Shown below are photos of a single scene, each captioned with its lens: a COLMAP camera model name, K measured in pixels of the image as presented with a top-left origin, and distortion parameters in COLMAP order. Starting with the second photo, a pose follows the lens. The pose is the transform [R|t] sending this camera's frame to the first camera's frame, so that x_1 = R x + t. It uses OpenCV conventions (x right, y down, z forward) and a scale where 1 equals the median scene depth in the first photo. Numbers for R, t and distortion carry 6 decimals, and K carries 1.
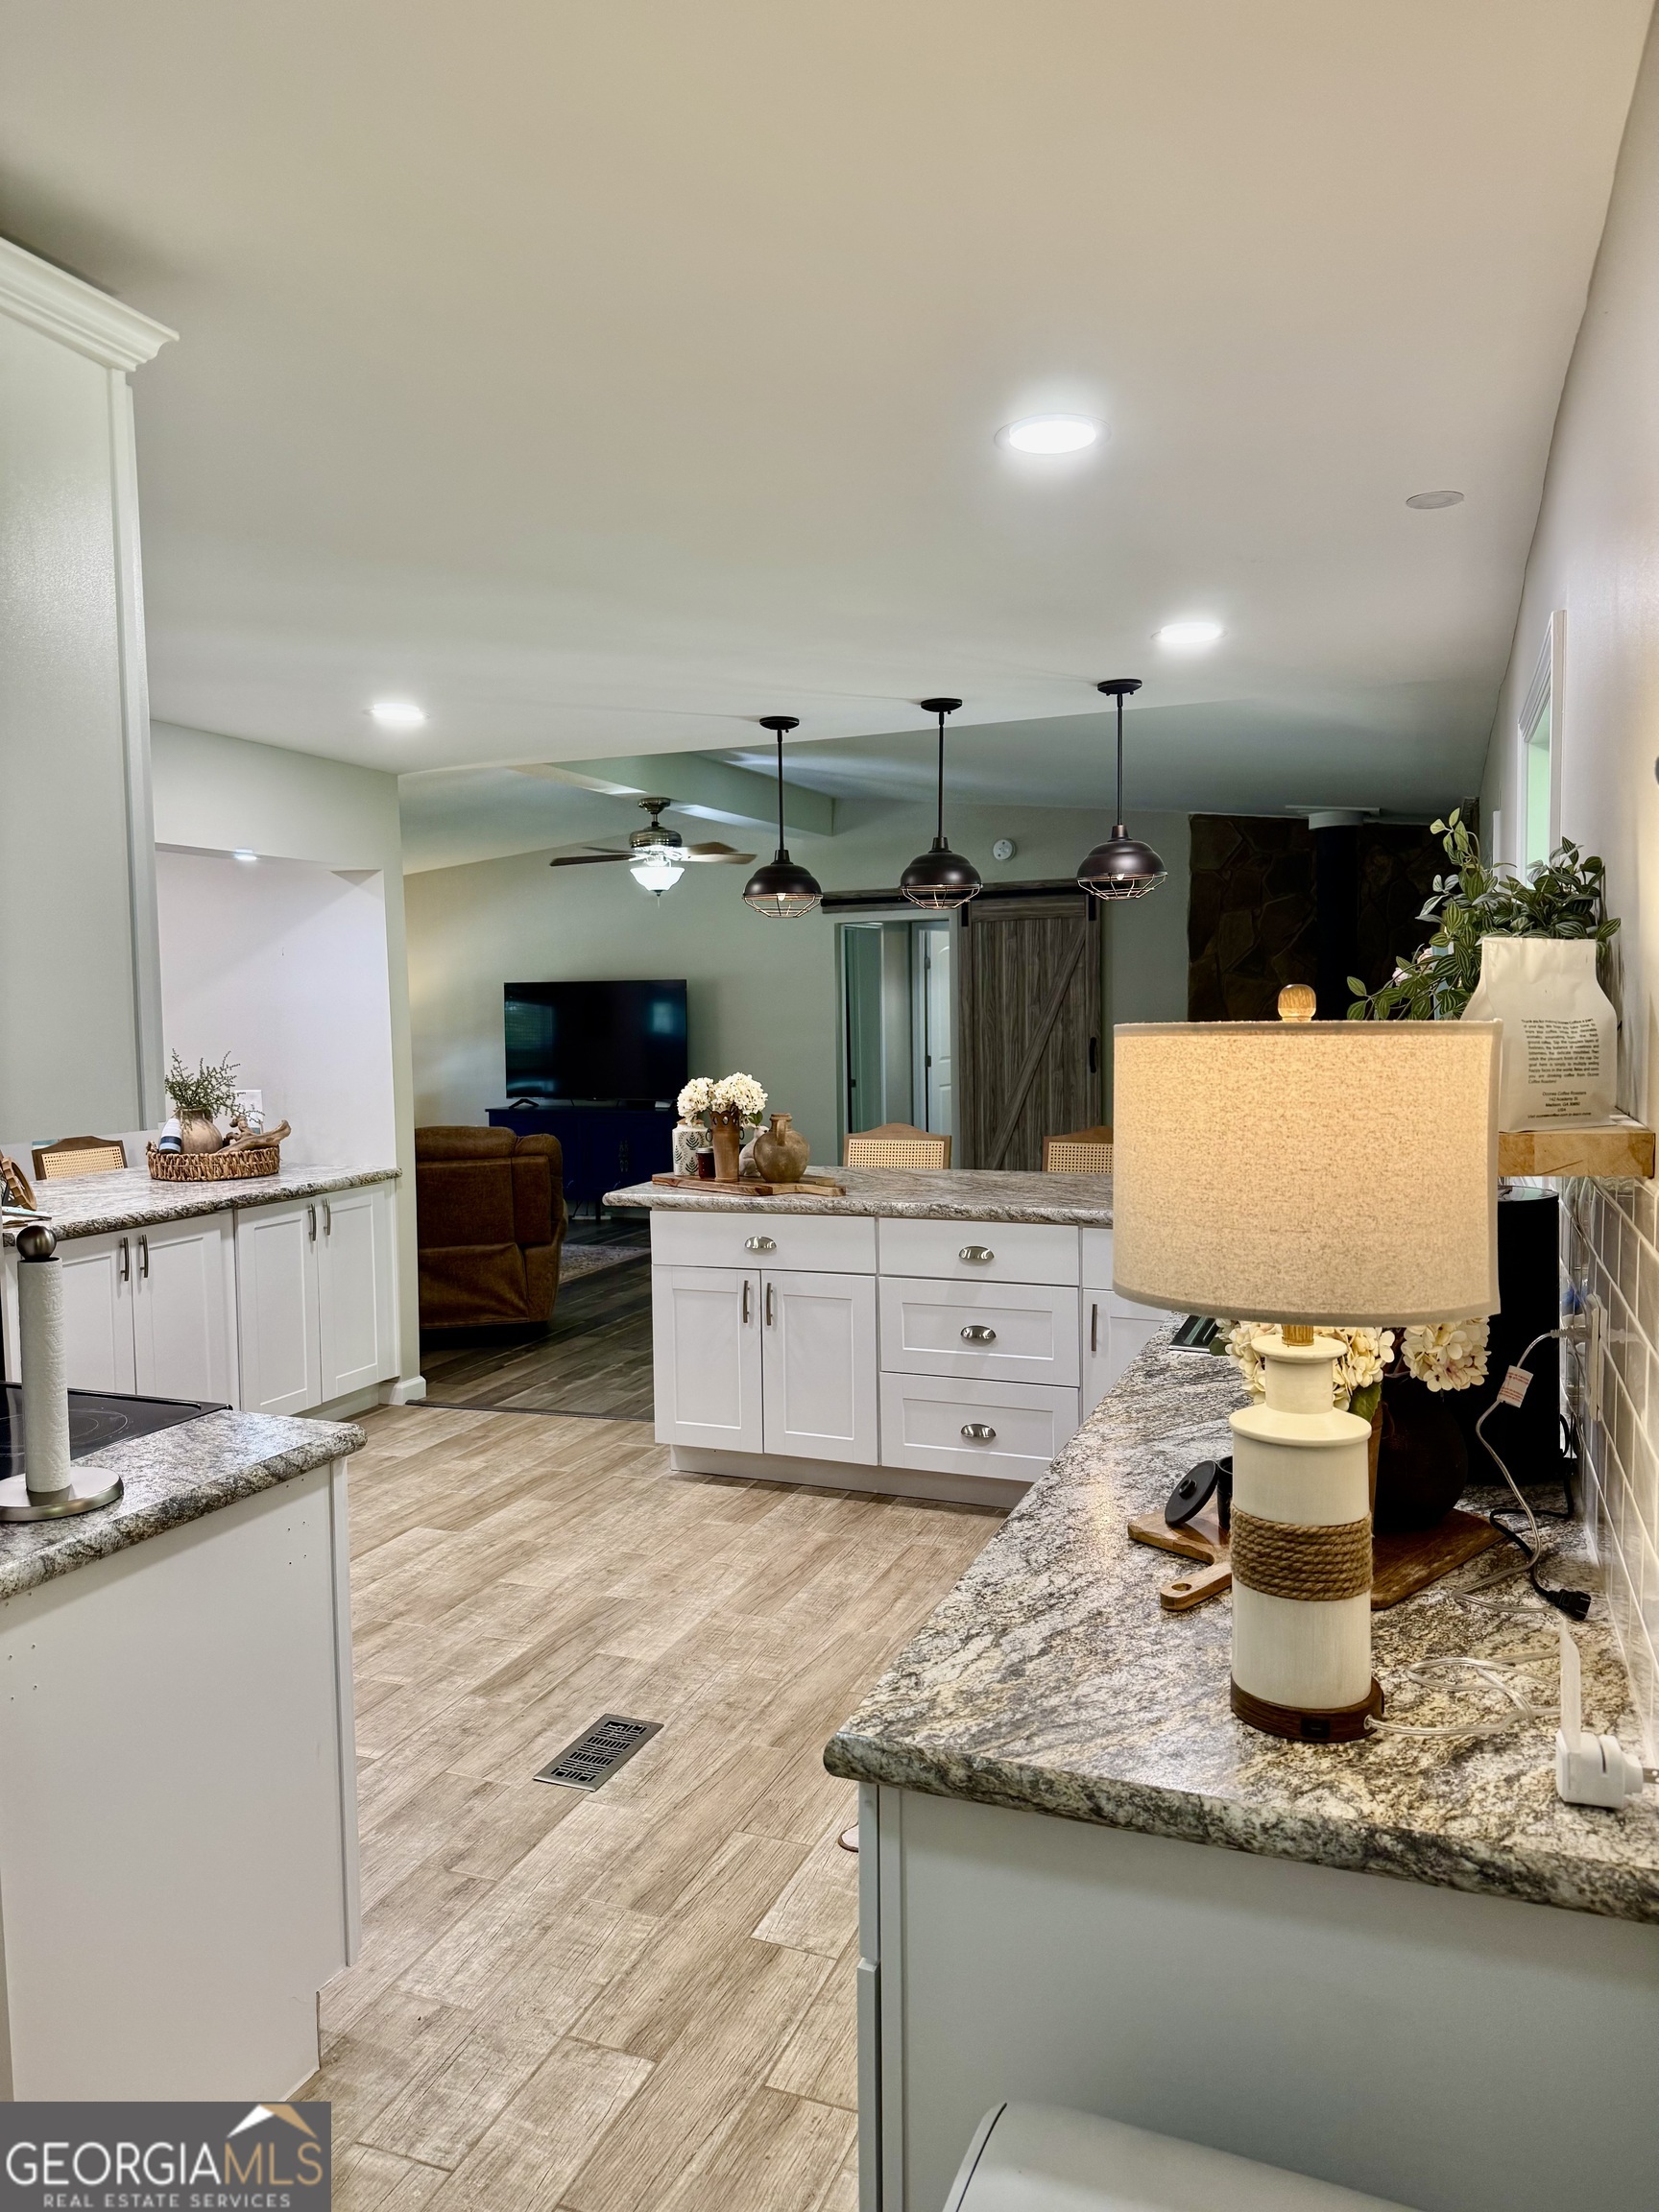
lens RADIAL K [[1549.8, 0, 825.0], [0, 1549.8, 1115.9], [0, 0, 1]] dist [0.125901, -0.210942]
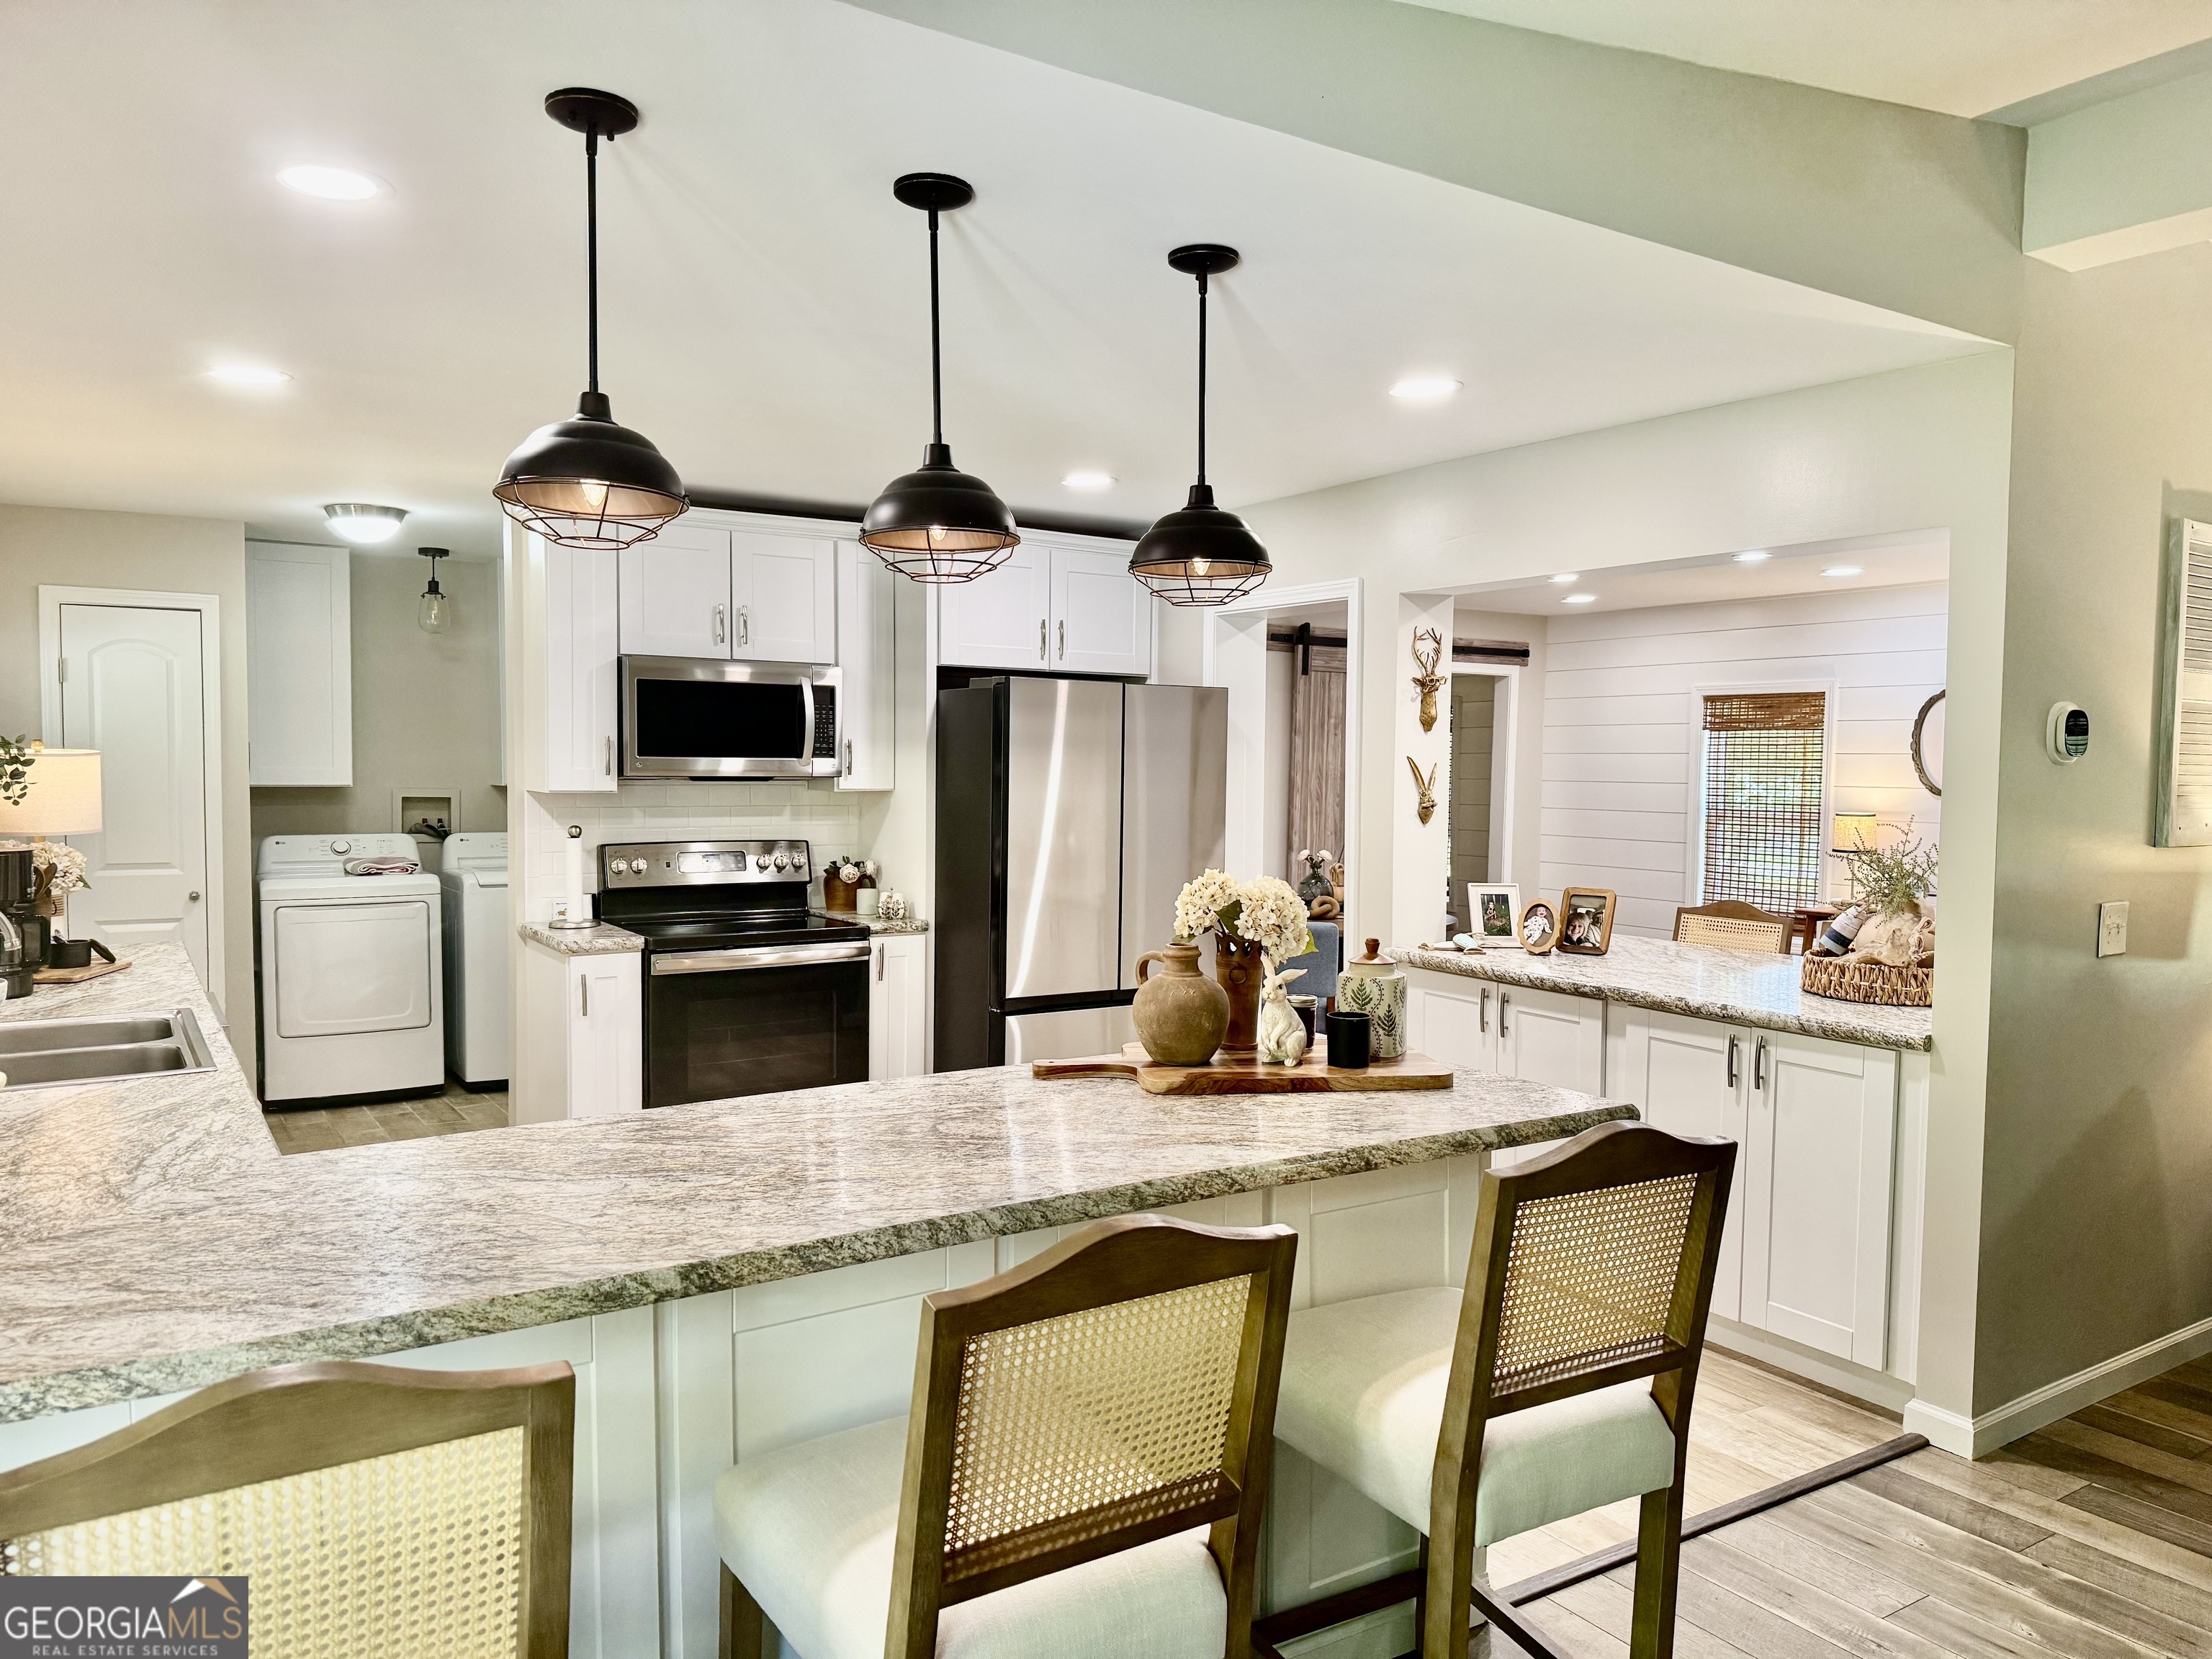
lens RADIAL K [[1549.8, 0, 1107.0], [0, 1549.8, 832.3], [0, 0, 1]] dist [0.125901, -0.210942]
pose [[-0.581870, 0.047365, -0.811902, 0.436213], [-0.063886, 0.992556, 0.103690, -0.095952], [0.810769, 0.112203, -0.574512, 1.235372]]
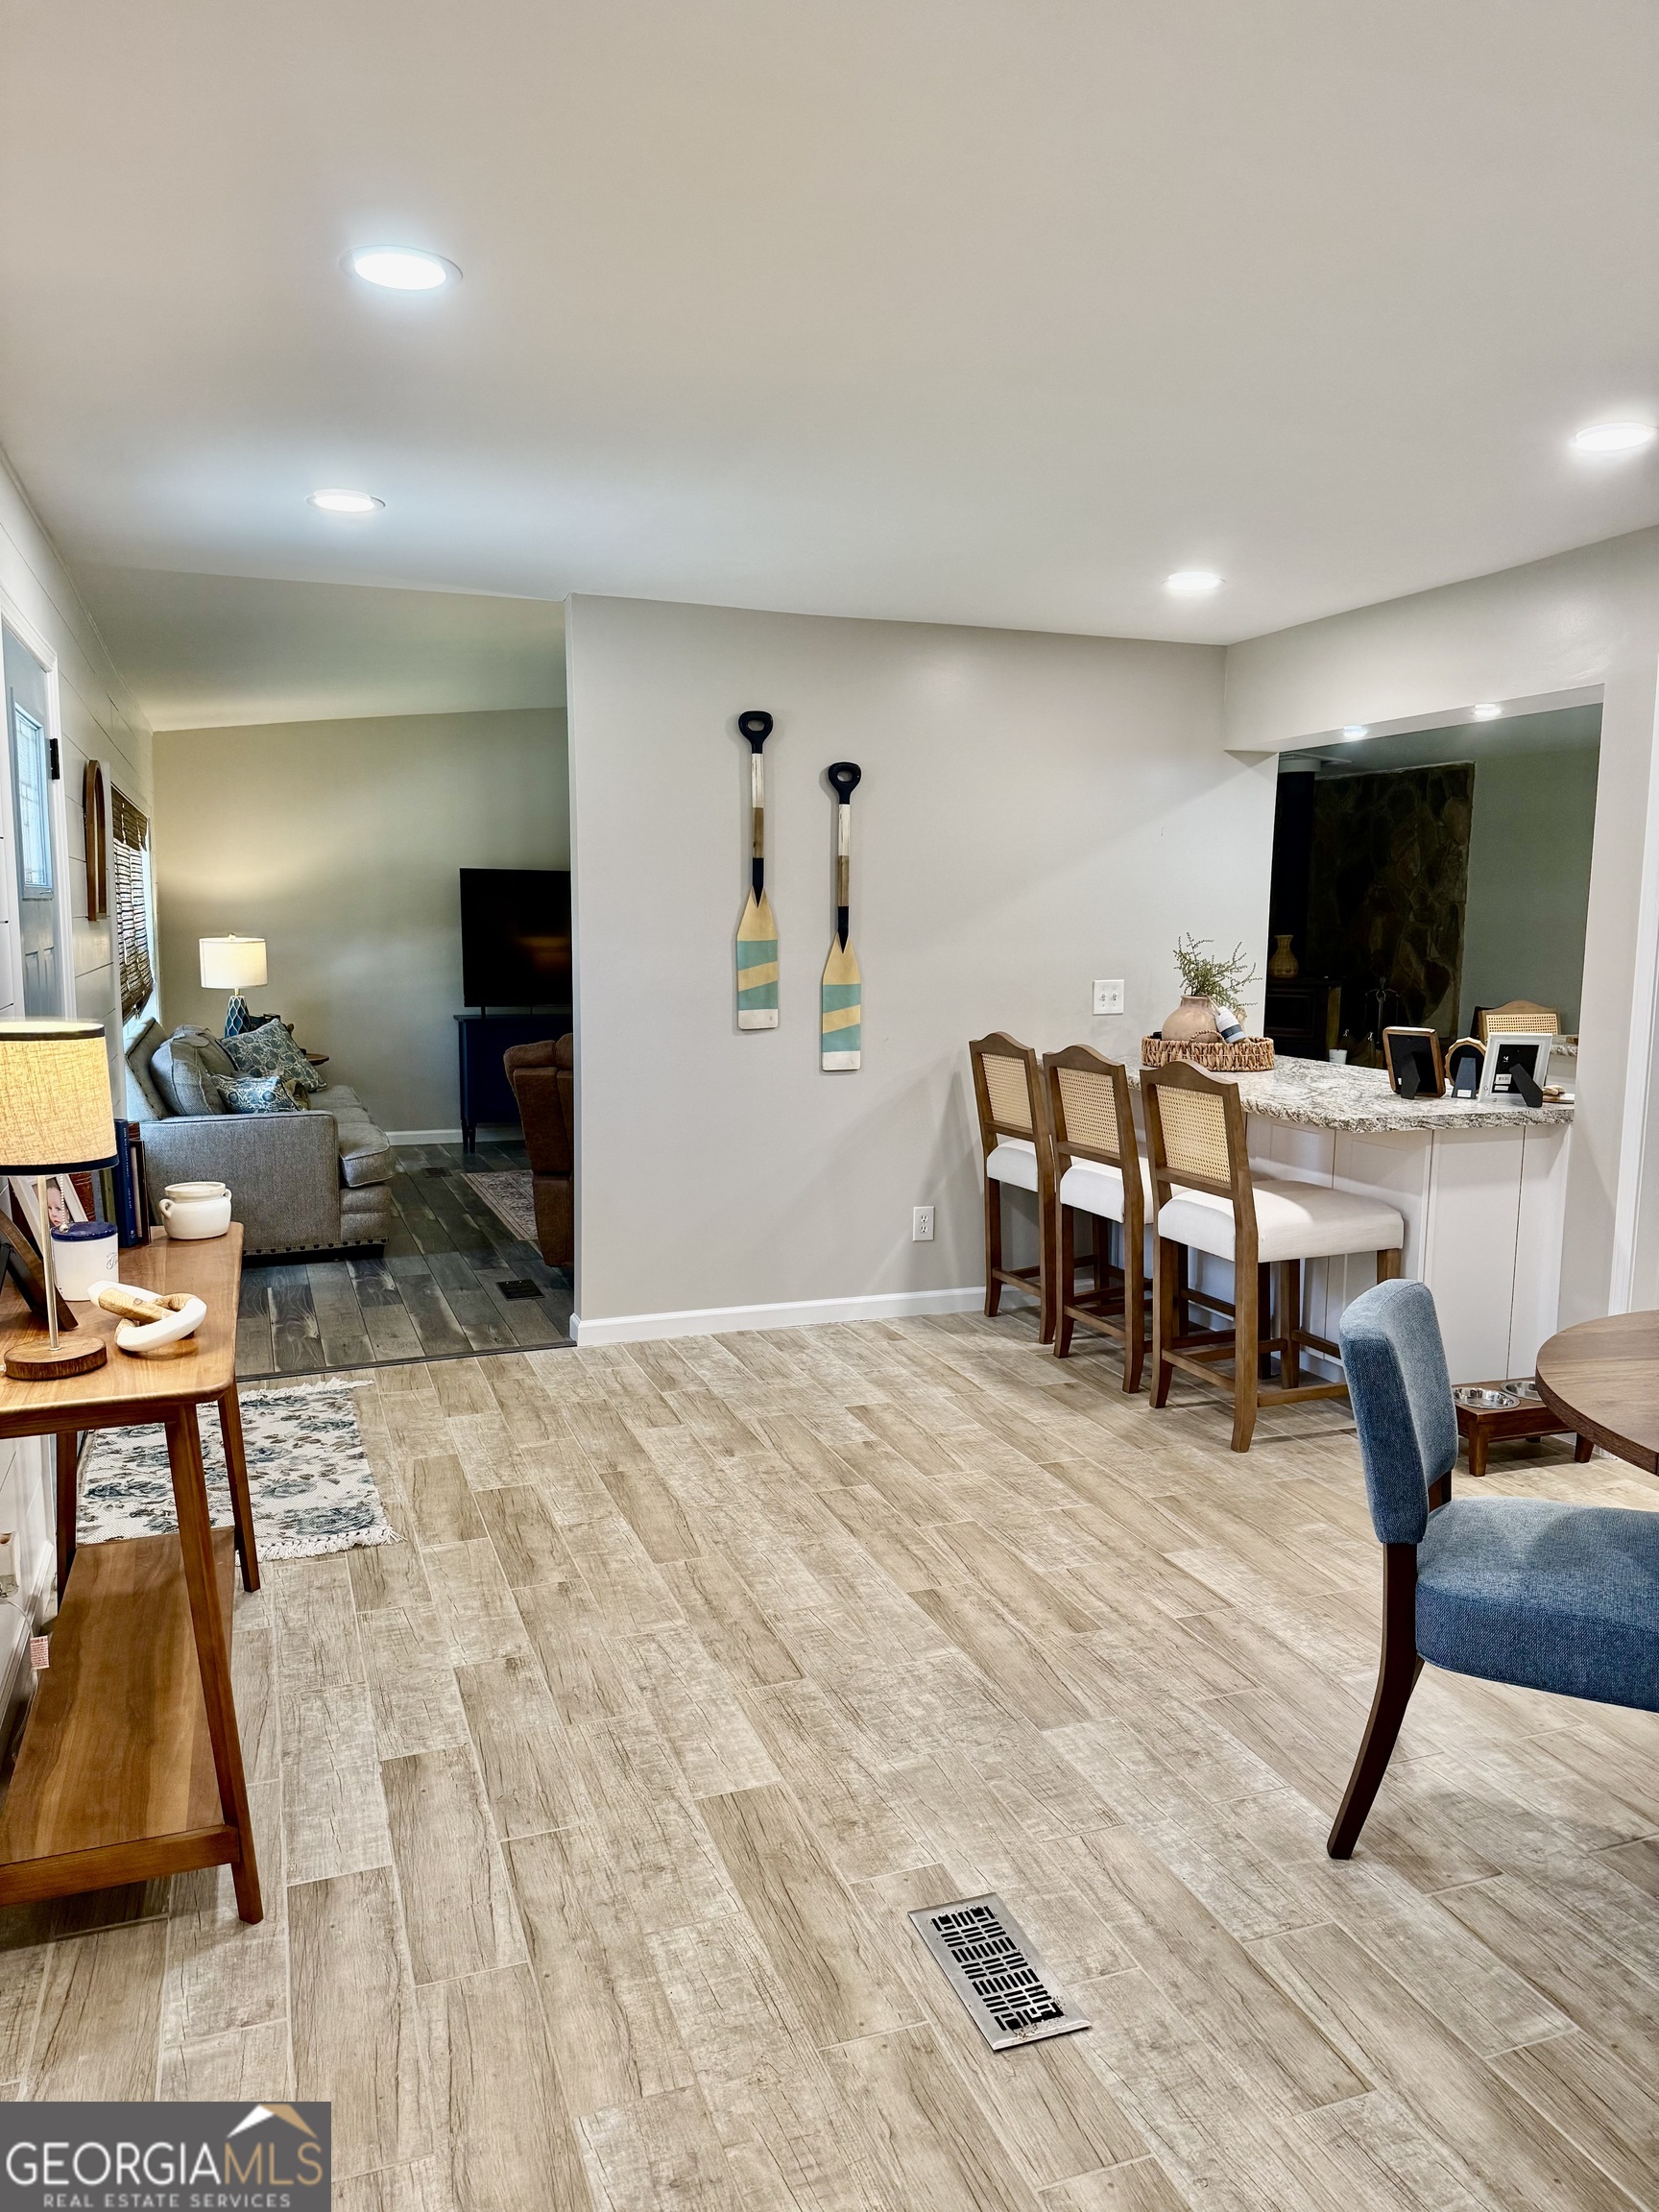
lens RADIAL K [[1558.0, 0, 829.8], [0, 1558.0, 1101.7], [0, 0, 1]] dist [0.103789, -0.140848]
pose [[0.749032, -0.060094, 0.659803, -1.317025], [0.031036, 0.997967, 0.055660, -0.000824], [-0.661807, -0.021213, 0.749374, 0.492754]]
